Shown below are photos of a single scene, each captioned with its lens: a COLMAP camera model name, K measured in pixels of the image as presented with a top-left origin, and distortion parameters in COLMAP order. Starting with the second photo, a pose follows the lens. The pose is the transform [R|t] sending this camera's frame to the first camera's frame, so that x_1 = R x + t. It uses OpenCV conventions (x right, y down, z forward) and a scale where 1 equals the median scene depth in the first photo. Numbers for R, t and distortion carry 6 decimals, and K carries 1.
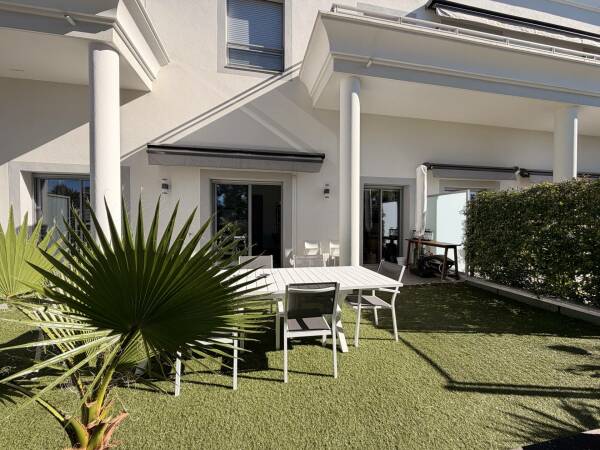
lens RADIAL K [[240.9, 0, 298.9], [0, 240.9, 224.5], [0, 0, 1]] dist [0.002939, -0.000065]
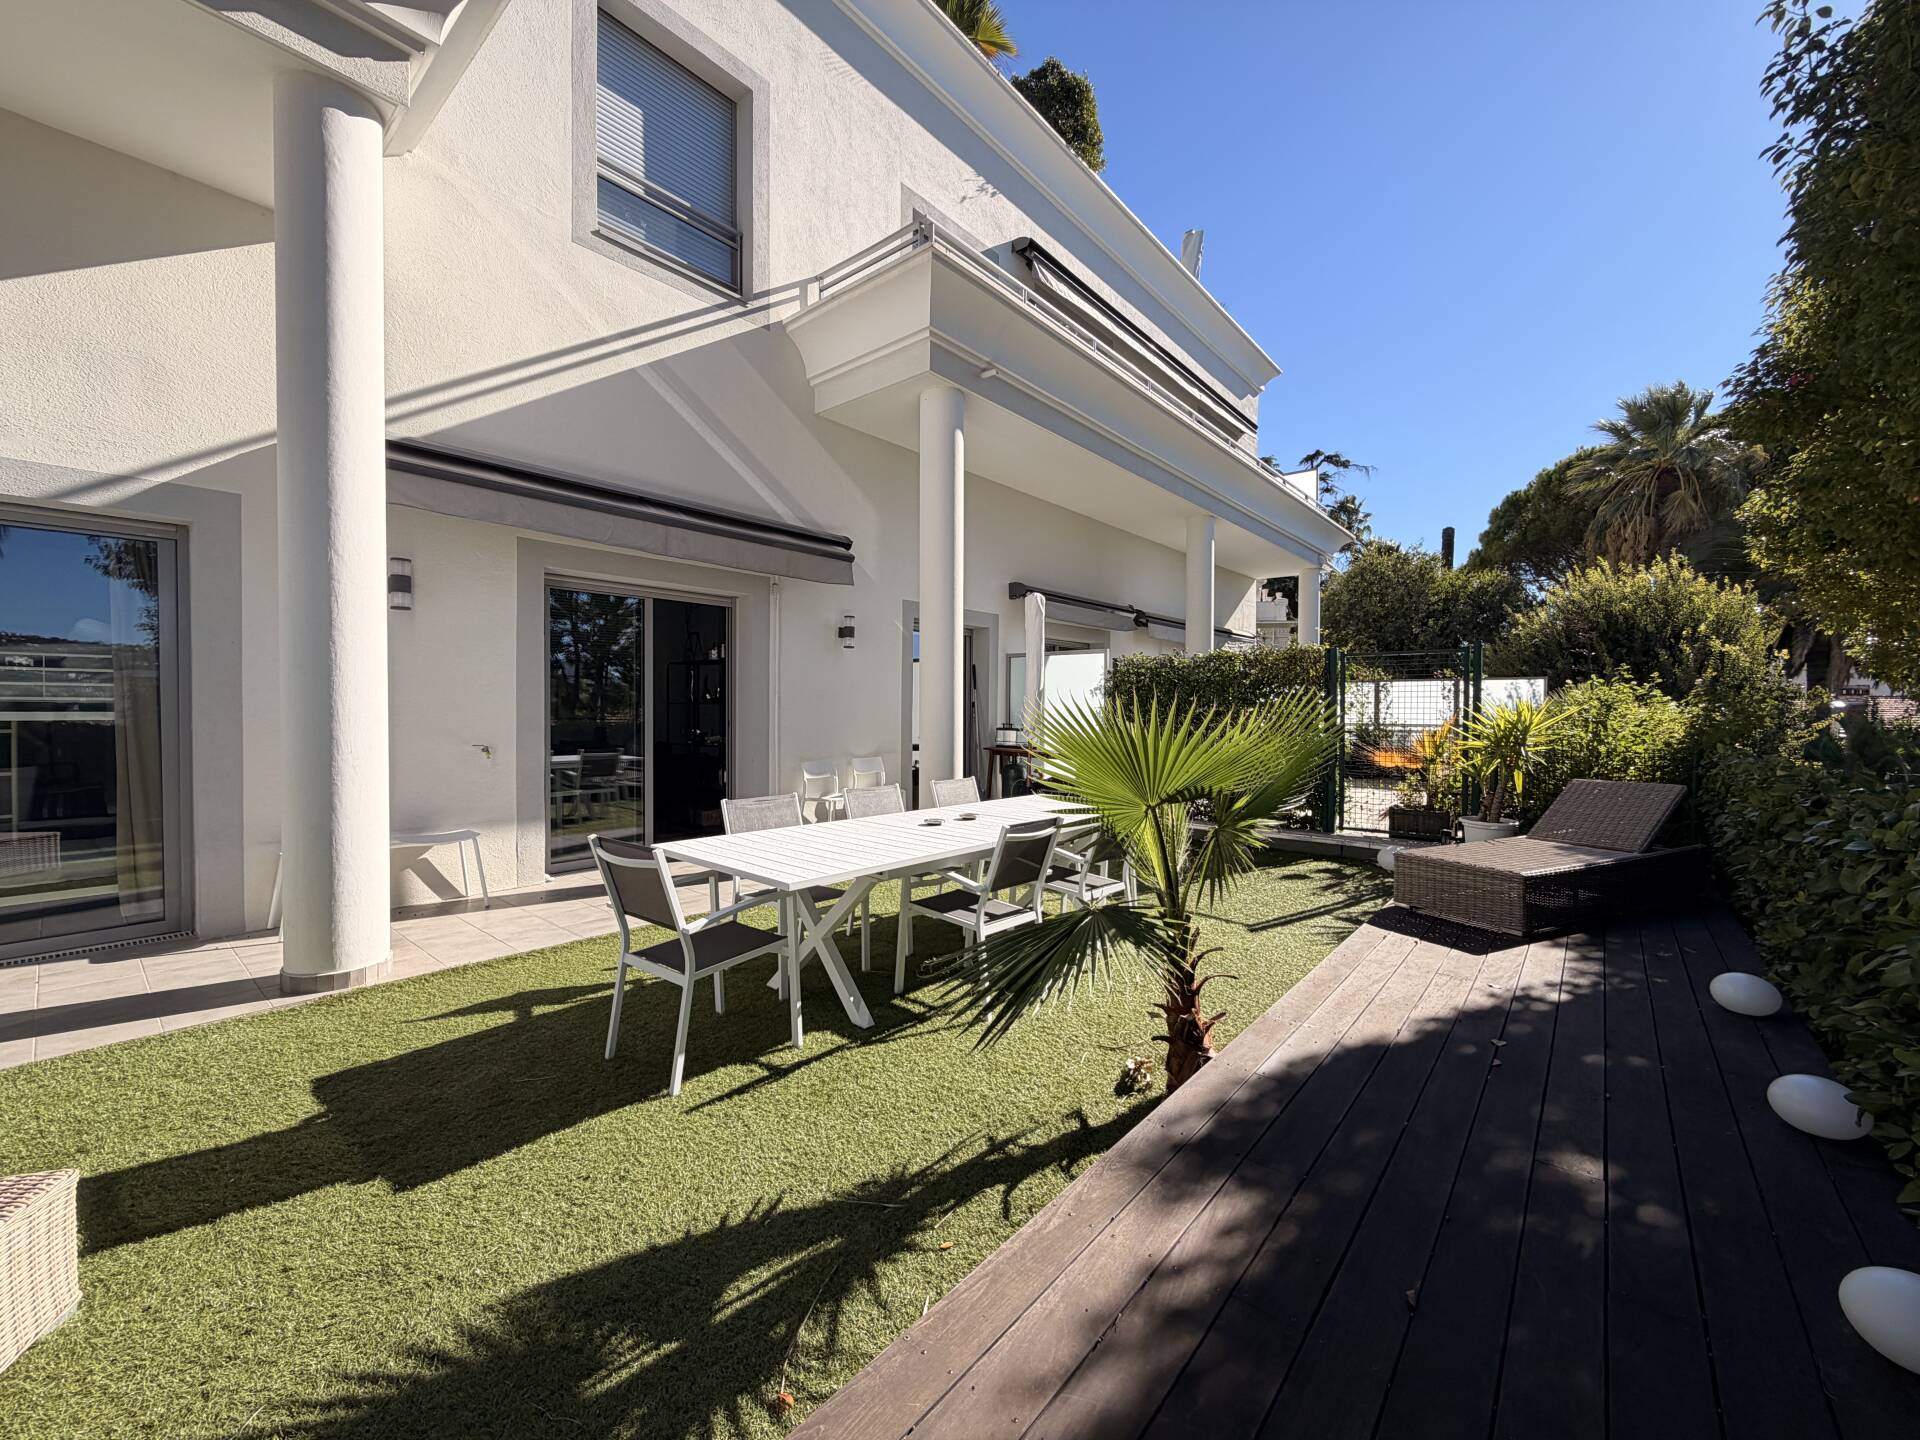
lens RADIAL K [[770.9, 0, 956.5], [0, 770.9, 718.5], [0, 0, 1]] dist [0.002939, -0.000065]
pose [[0.787719, -0.005863, 0.616007, -0.556466], [0.005374, 0.999982, 0.002646, 0.000873], [-0.616011, 0.001226, 0.787736, -0.115594]]
